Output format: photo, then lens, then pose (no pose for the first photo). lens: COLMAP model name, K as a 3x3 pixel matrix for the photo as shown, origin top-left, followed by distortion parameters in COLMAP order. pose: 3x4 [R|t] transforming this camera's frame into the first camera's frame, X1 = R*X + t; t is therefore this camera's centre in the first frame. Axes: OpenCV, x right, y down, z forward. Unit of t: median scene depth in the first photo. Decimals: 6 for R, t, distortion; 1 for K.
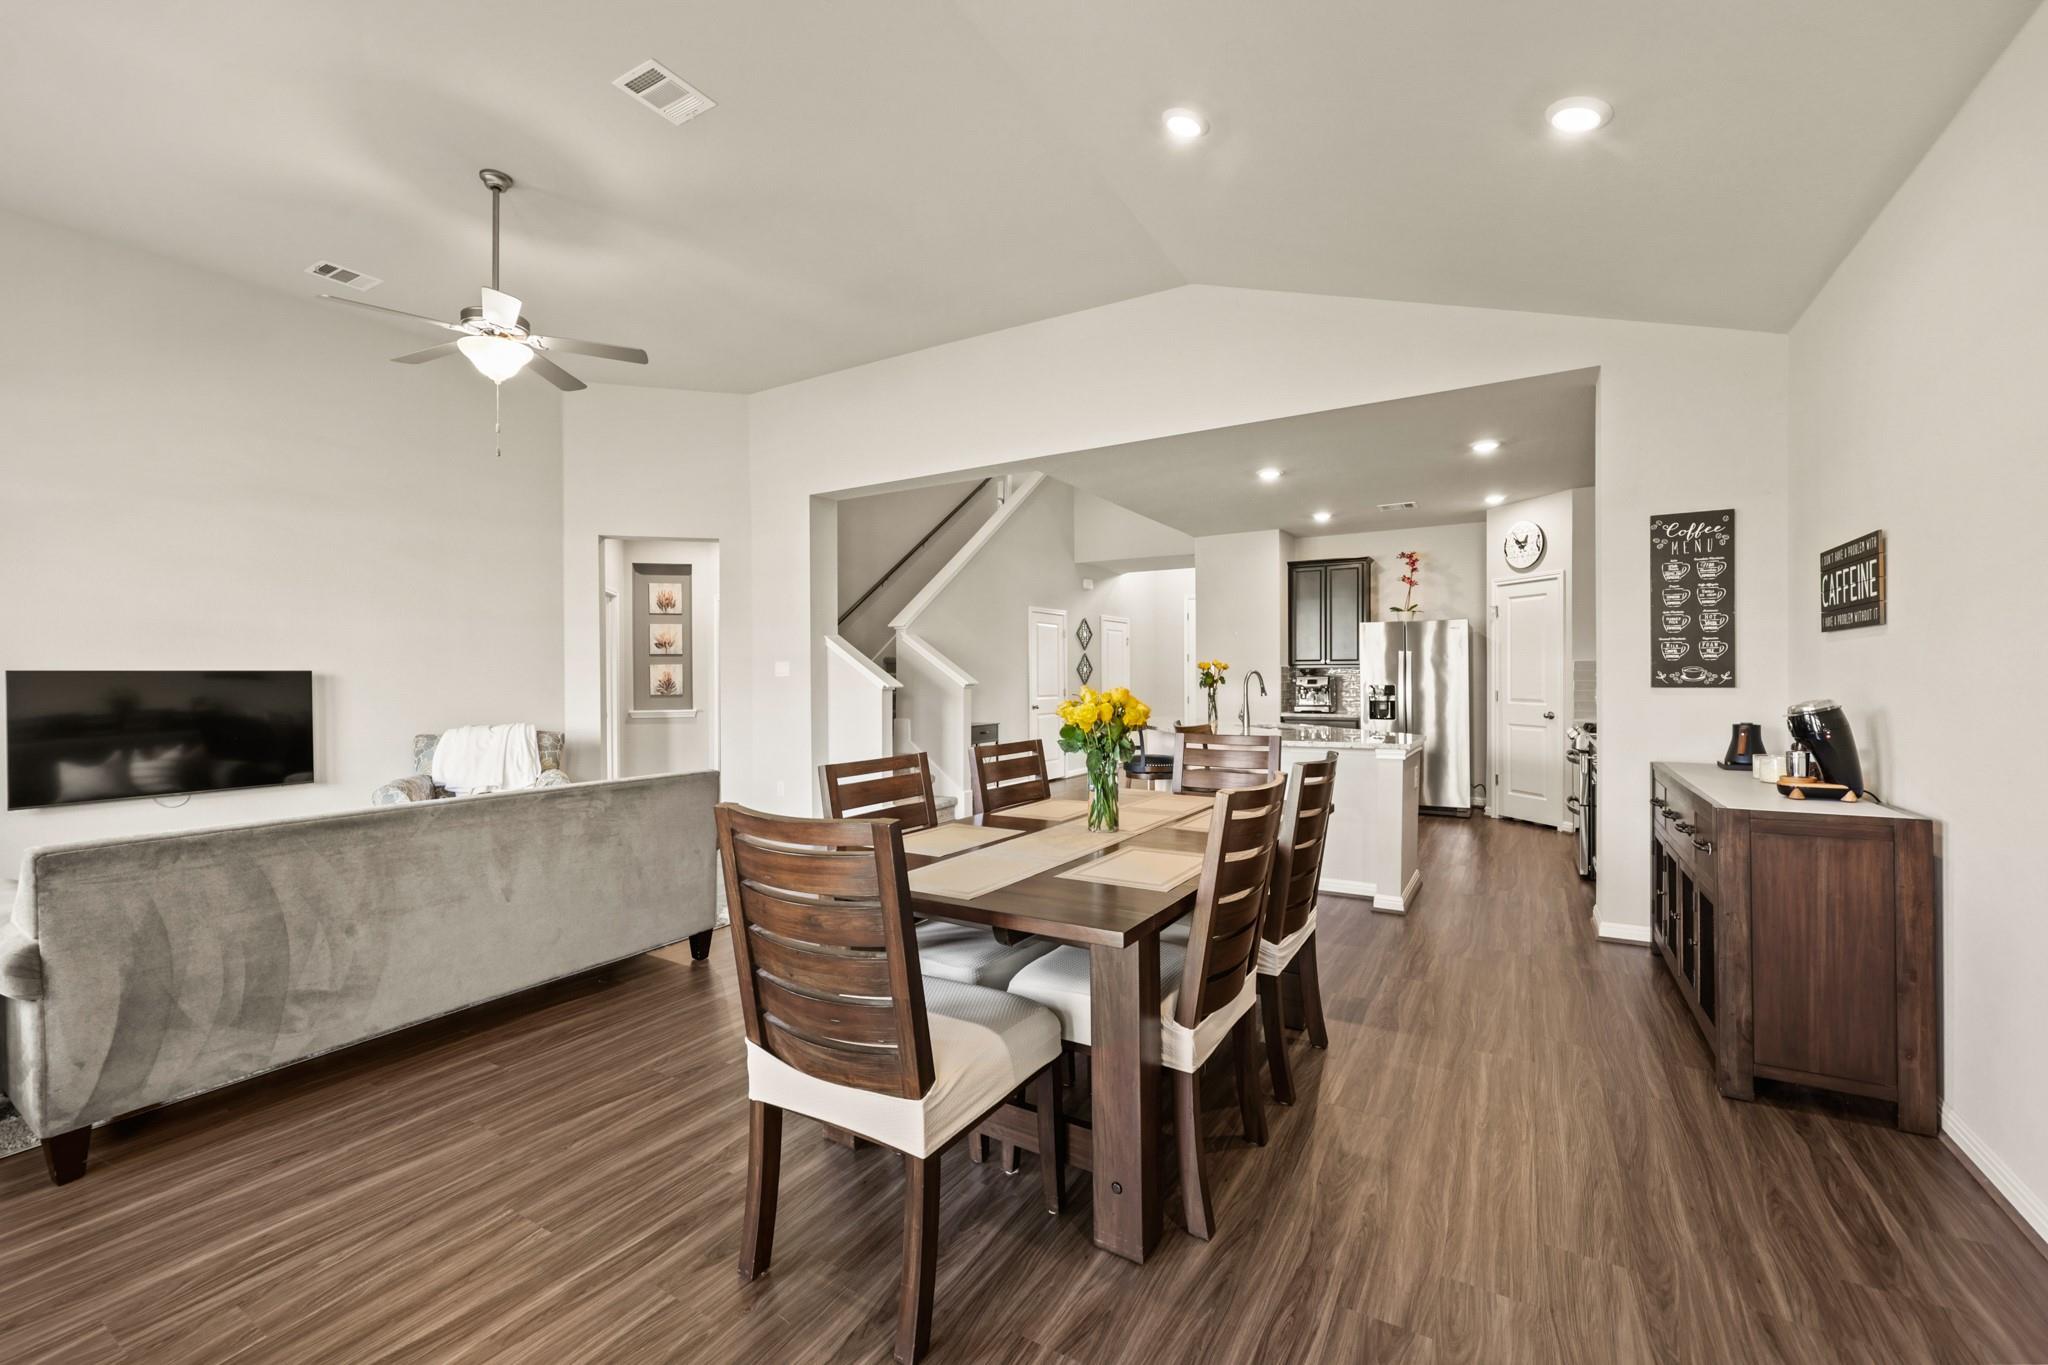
lens RADIAL K [[840.4, 0, 1016.3], [0, 840.4, 683.4], [0, 0, 1]] dist [-0.001909, 0.002184]
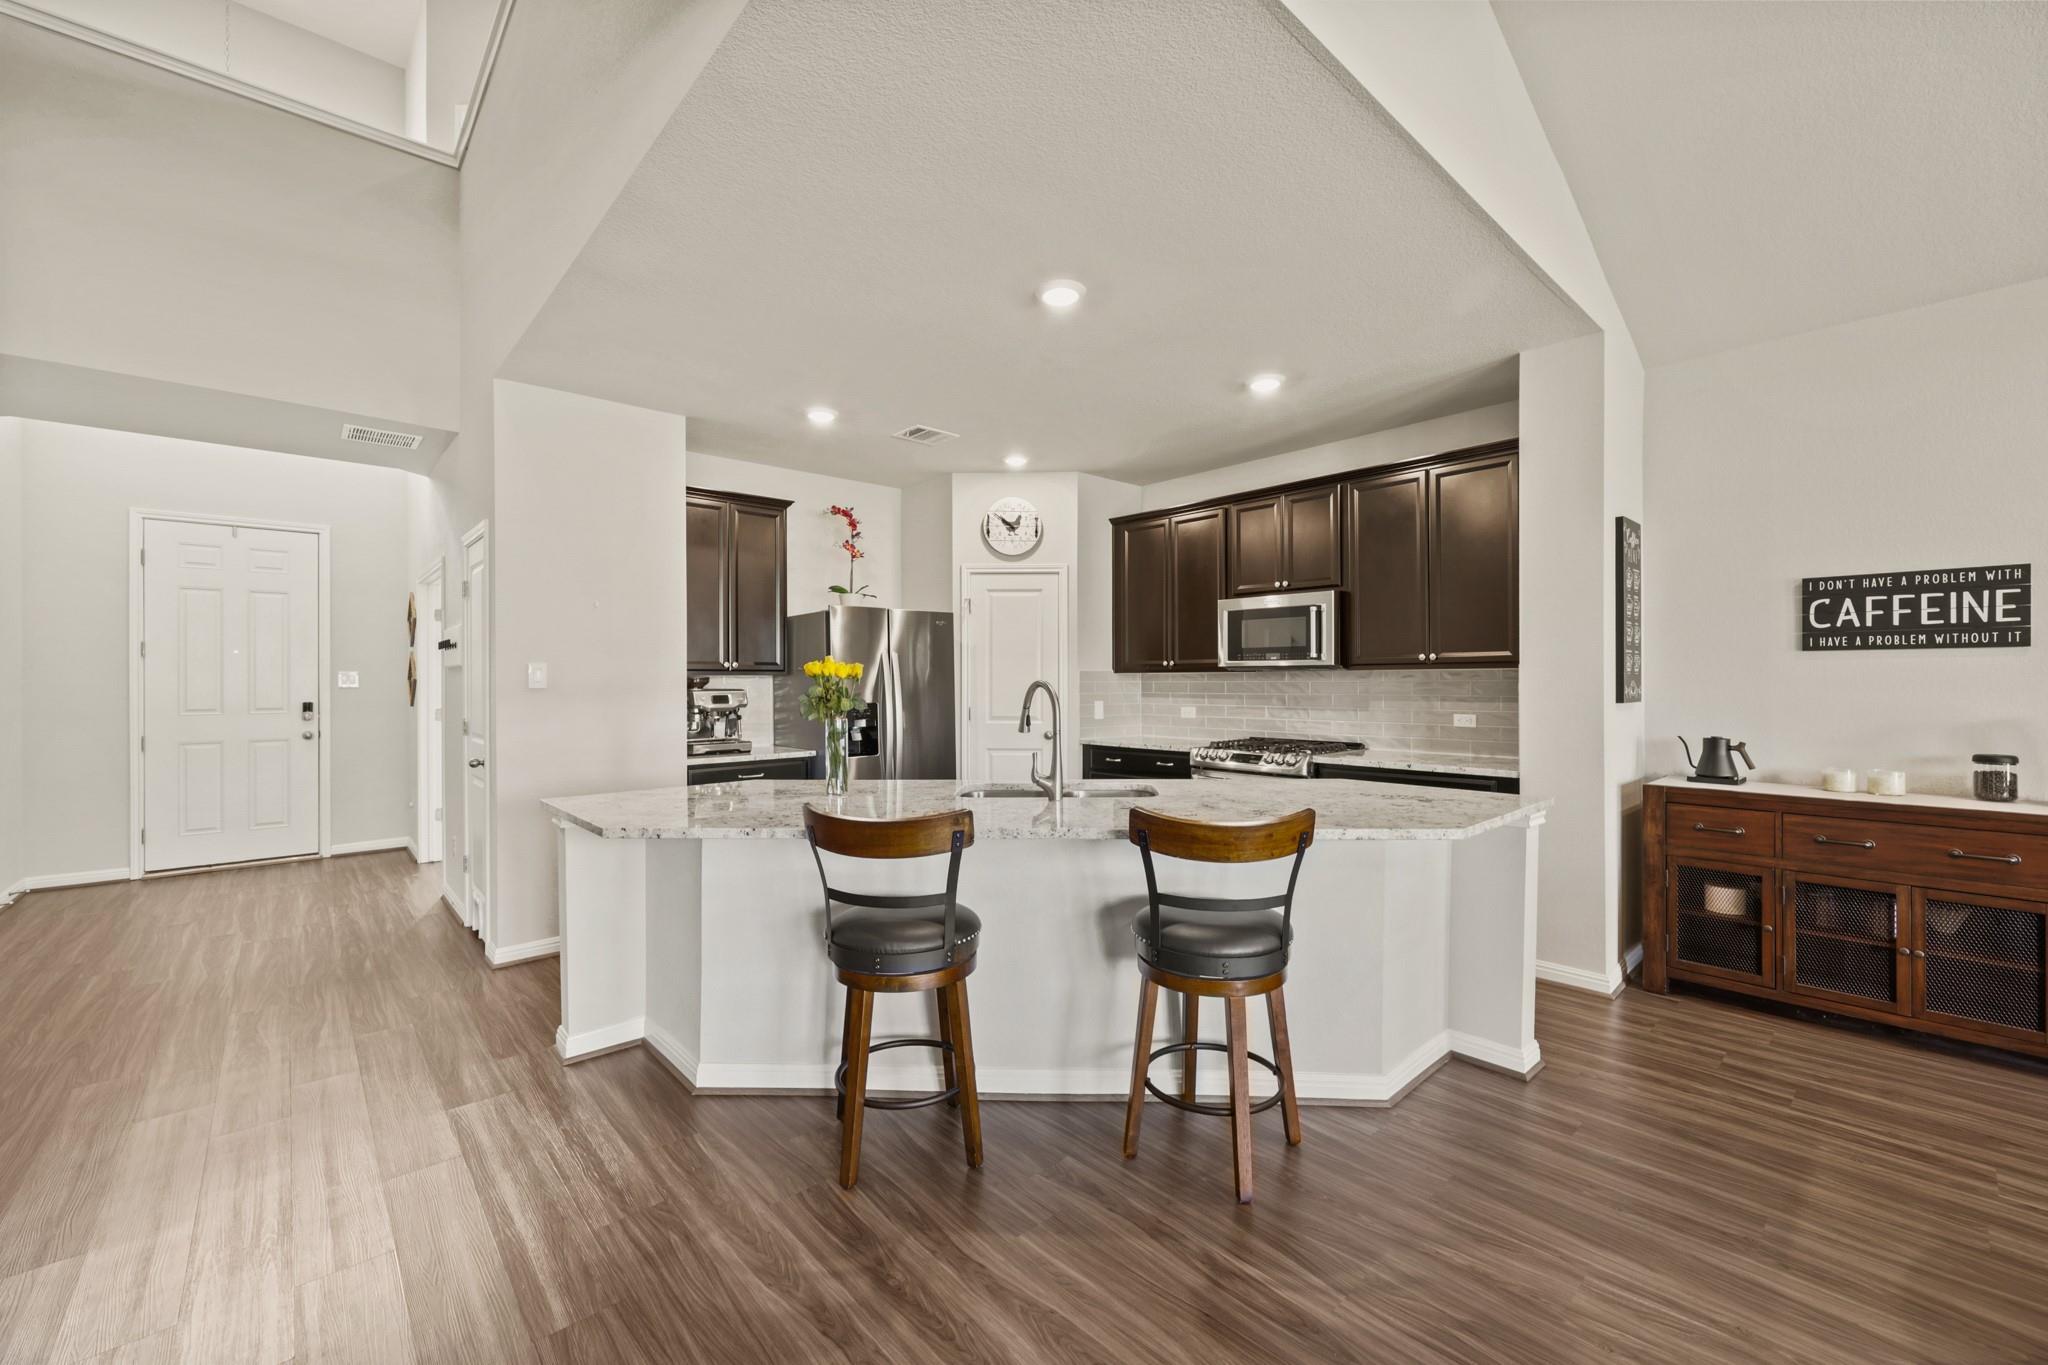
lens RADIAL K [[840.4, 0, 1015.1], [0, 840.4, 689.6], [0, 0, 1]] dist [-0.001909, 0.002184]
pose [[0.289938, 0.001992, 0.957043, -0.316340], [0.003440, 0.999989, -0.003123, -0.008891], [-0.957039, 0.004198, 0.289928, 1.391562]]
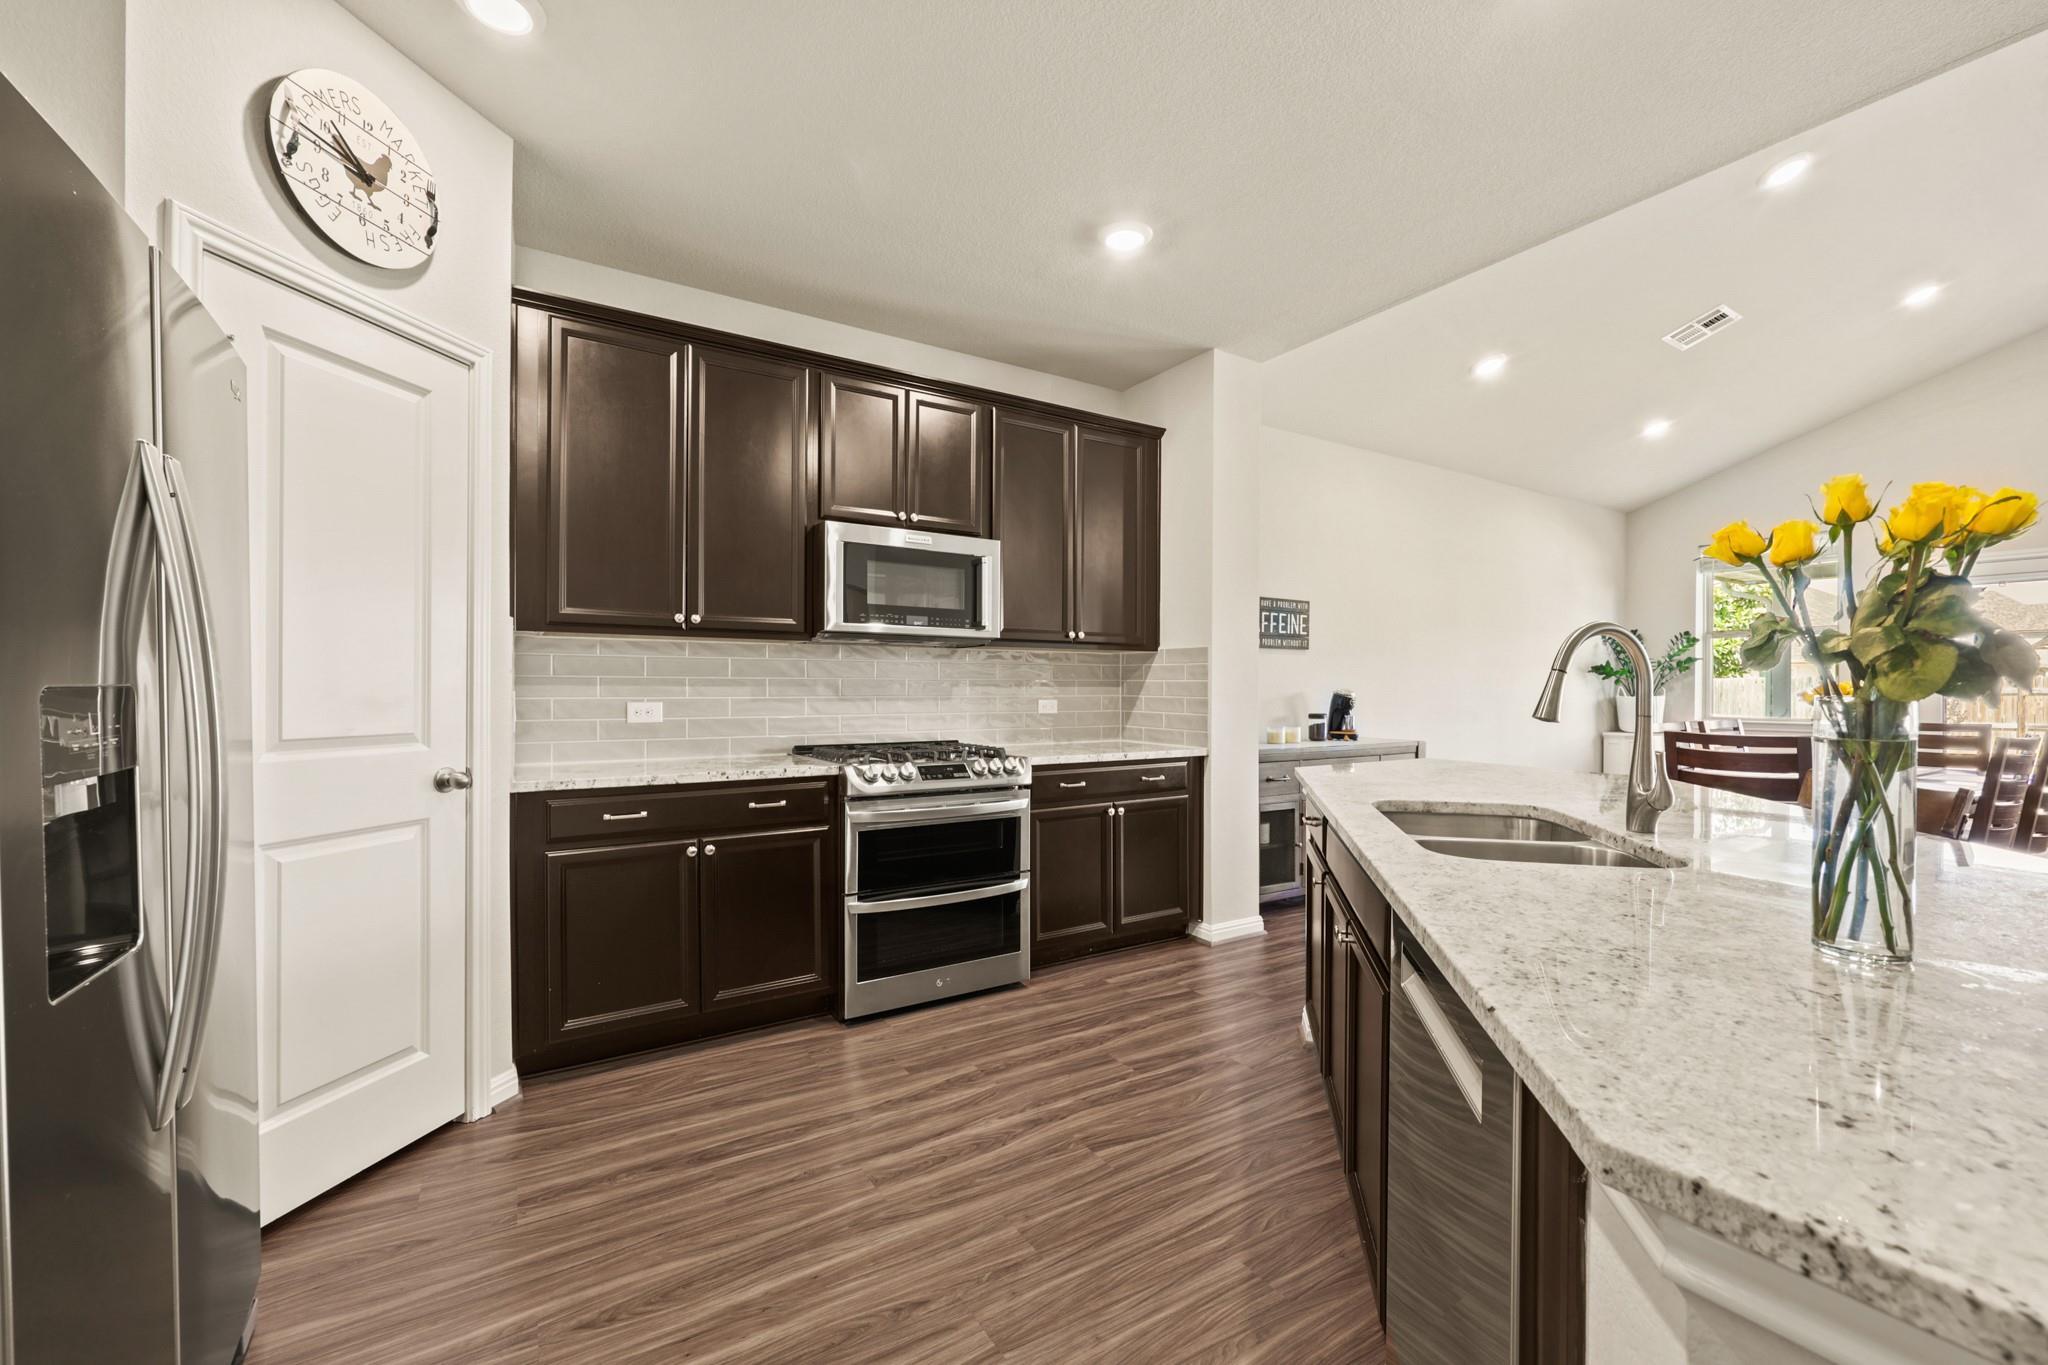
lens RADIAL K [[840.4, 0, 1035.3], [0, 840.4, 690.0], [0, 0, 1]] dist [-0.001909, 0.002184]
pose [[-0.903411, 0.005252, 0.428744, 0.536572], [0.007588, 0.999964, 0.003738, 0.007508], [-0.428709, 0.006631, -0.903418, 2.121099]]
